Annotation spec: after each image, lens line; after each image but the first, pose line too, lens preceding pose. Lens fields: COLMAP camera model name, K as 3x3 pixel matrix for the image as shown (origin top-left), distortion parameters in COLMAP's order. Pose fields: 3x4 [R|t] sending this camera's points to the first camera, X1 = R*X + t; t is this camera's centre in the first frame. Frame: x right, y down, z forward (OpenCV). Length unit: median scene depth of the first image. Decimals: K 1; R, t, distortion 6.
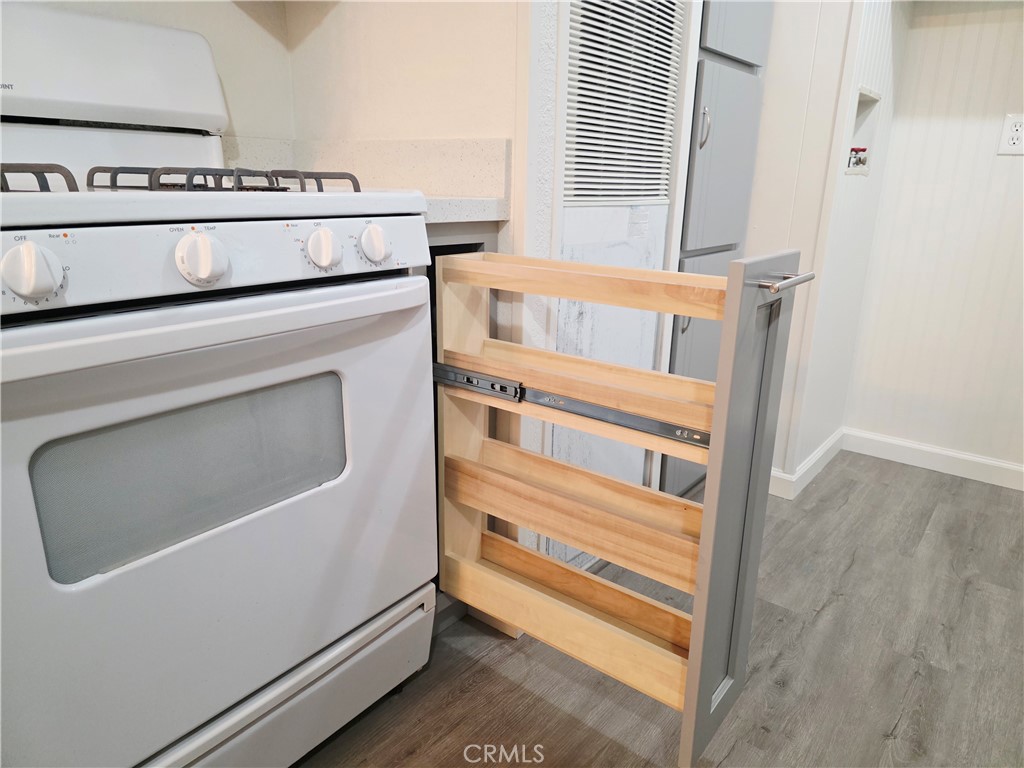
lens RADIAL K [[684.3, 0, 510.4], [0, 684.3, 382.9], [0, 0, 1]] dist [0.036646, 0.001148]
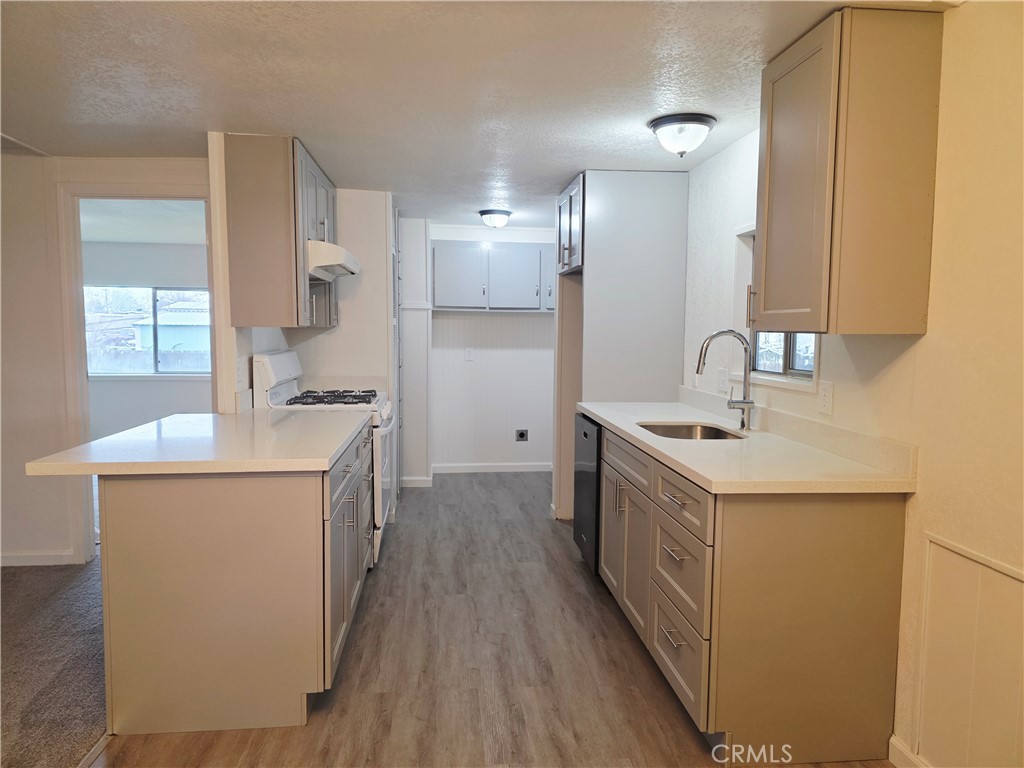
lens RADIAL K [[684.3, 0, 511.5], [0, 684.3, 385.3], [0, 0, 1]] dist [0.036646, 0.001148]
pose [[0.721768, -0.059402, 0.689582, -1.273688], [0.195496, 0.973238, -0.120784, 0.187618], [-0.663952, 0.221989, 0.714065, -1.277379]]
